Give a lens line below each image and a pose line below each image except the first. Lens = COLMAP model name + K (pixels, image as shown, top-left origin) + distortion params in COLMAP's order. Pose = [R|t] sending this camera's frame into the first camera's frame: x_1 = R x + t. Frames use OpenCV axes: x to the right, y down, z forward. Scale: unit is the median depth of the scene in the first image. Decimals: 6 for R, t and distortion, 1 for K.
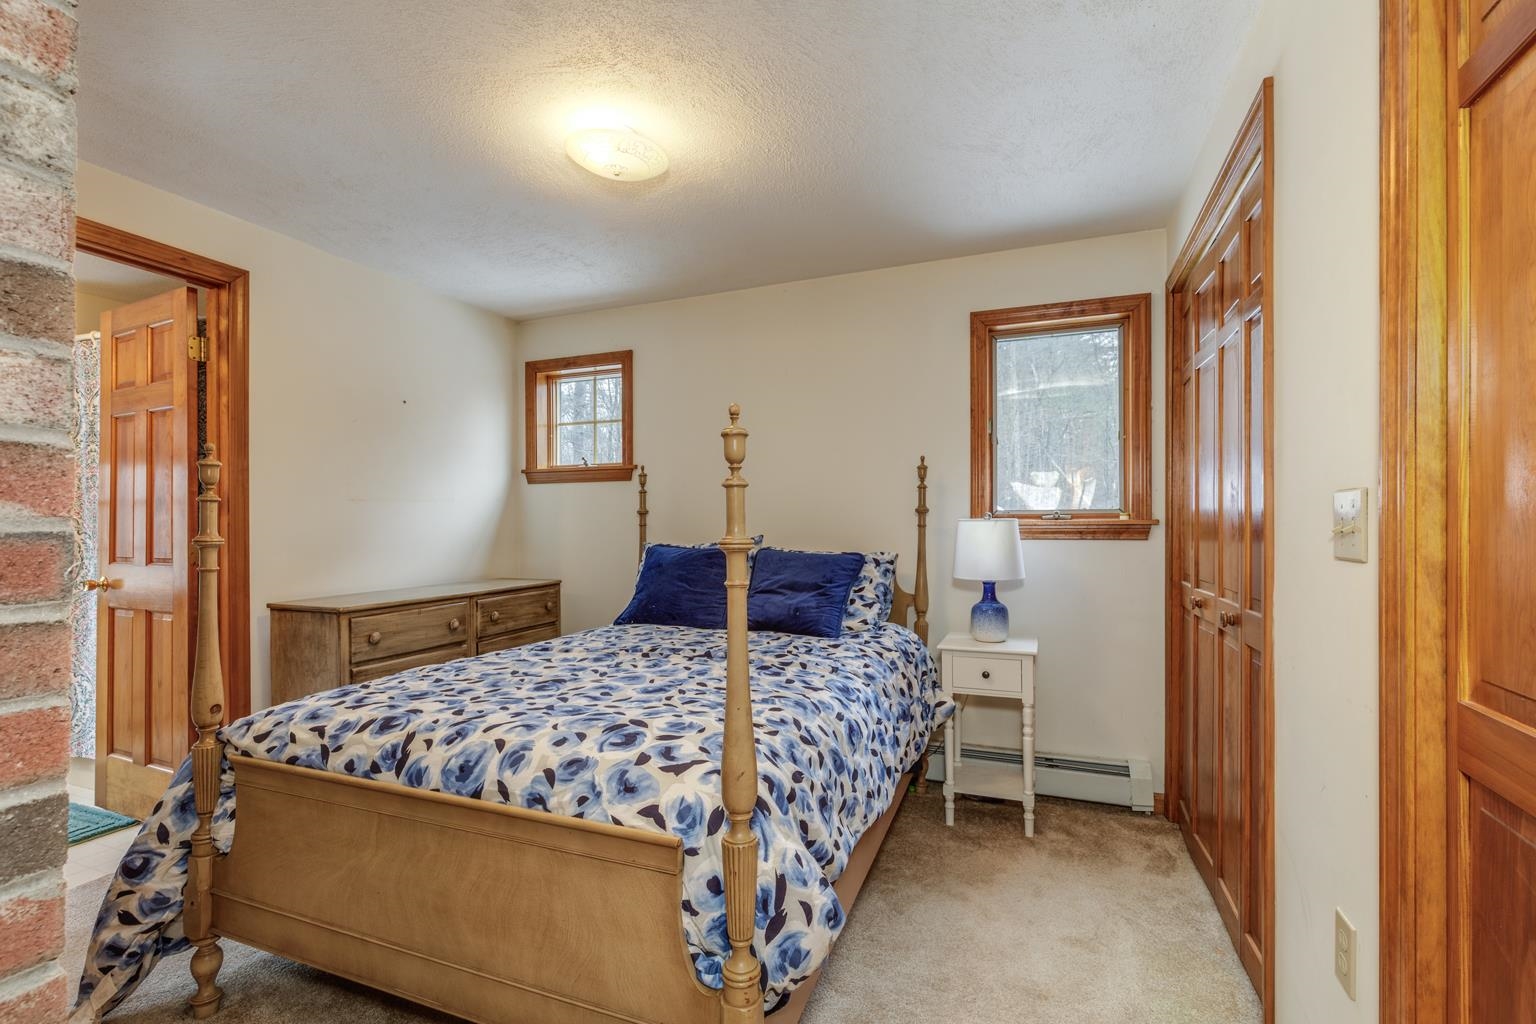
lens RADIAL K [[694.1, 0, 764.9], [0, 694.1, 521.0], [0, 0, 1]] dist [-0.000741, -0.000099]
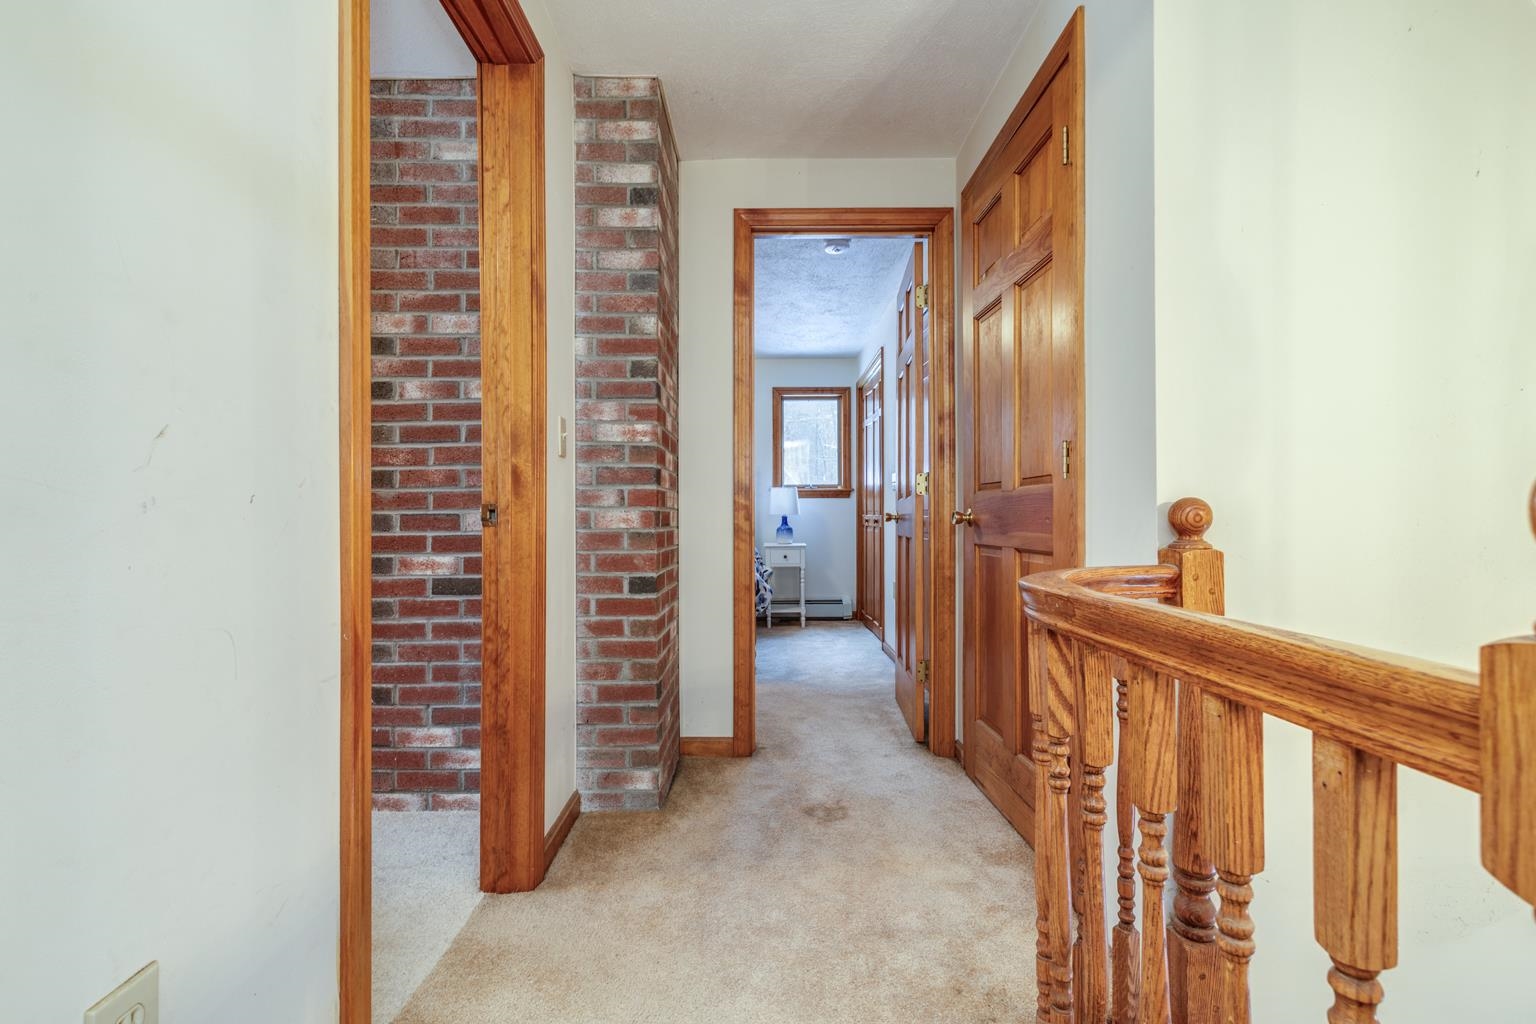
lens RADIAL K [[696.7, 0, 774.3], [0, 696.7, 504.6], [0, 0, 1]] dist [0.000485, -0.000477]
pose [[0.923142, -0.002236, 0.384453, -0.531532], [0.005525, 0.999957, -0.007452, 0.067165], [-0.384420, 0.009004, 0.923115, -0.970712]]
